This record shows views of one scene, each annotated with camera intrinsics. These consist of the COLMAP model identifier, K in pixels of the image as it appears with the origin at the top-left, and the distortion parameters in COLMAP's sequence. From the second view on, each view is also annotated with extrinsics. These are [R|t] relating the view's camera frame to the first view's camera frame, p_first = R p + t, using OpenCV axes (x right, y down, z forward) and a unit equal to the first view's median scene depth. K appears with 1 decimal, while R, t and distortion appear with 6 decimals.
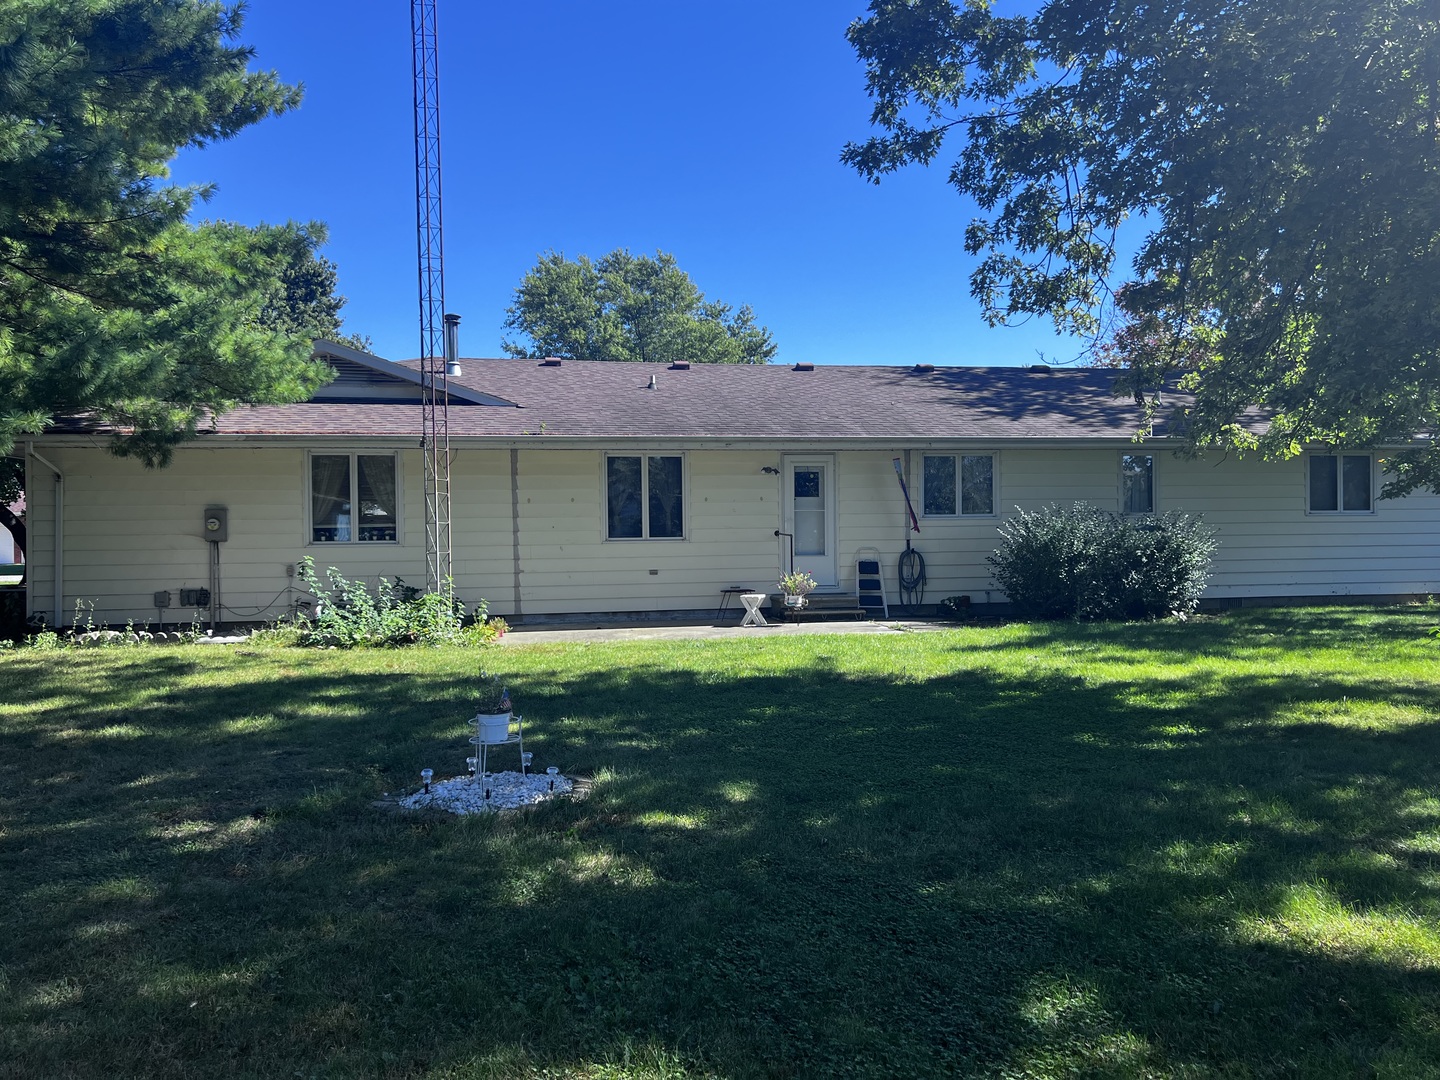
lens RADIAL K [[1082.7, 0, 717.9], [0, 1082.7, 534.4], [0, 0, 1]] dist [0.042173, -0.042772]
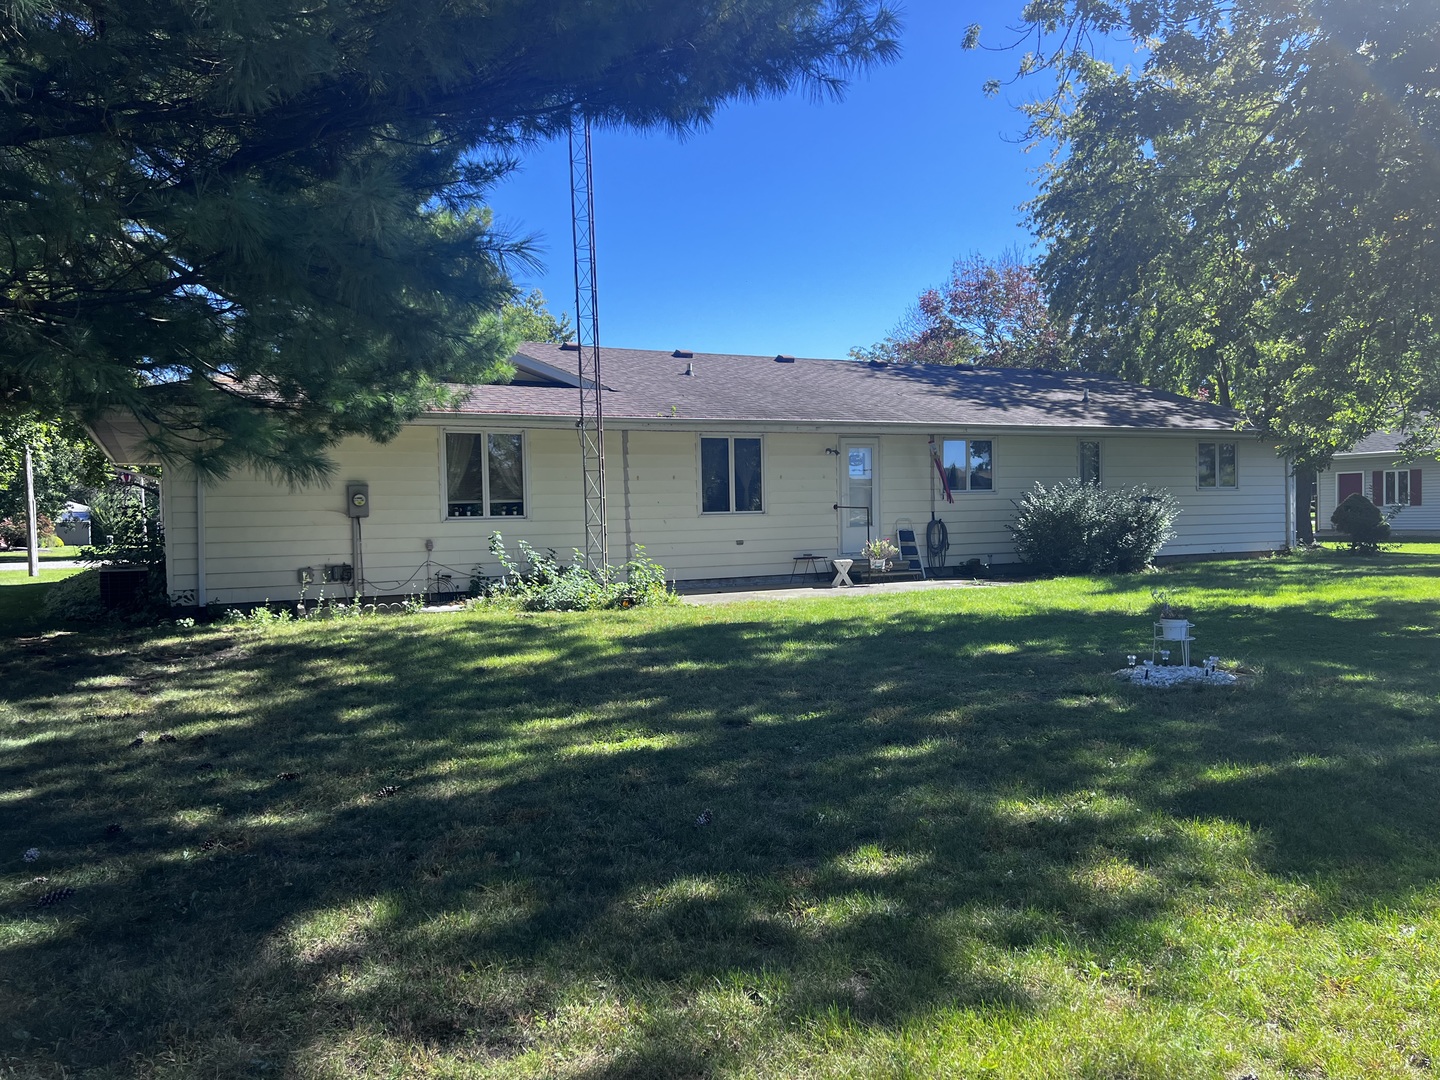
lens RADIAL K [[1082.7, 0, 726.3], [0, 1082.7, 548.1], [0, 0, 1]] dist [0.042173, -0.042772]
pose [[0.957054, -0.017292, 0.289394, -0.398808], [0.008851, 0.999497, 0.030450, 0.006953], [-0.289775, -0.026581, 0.956726, -0.062883]]
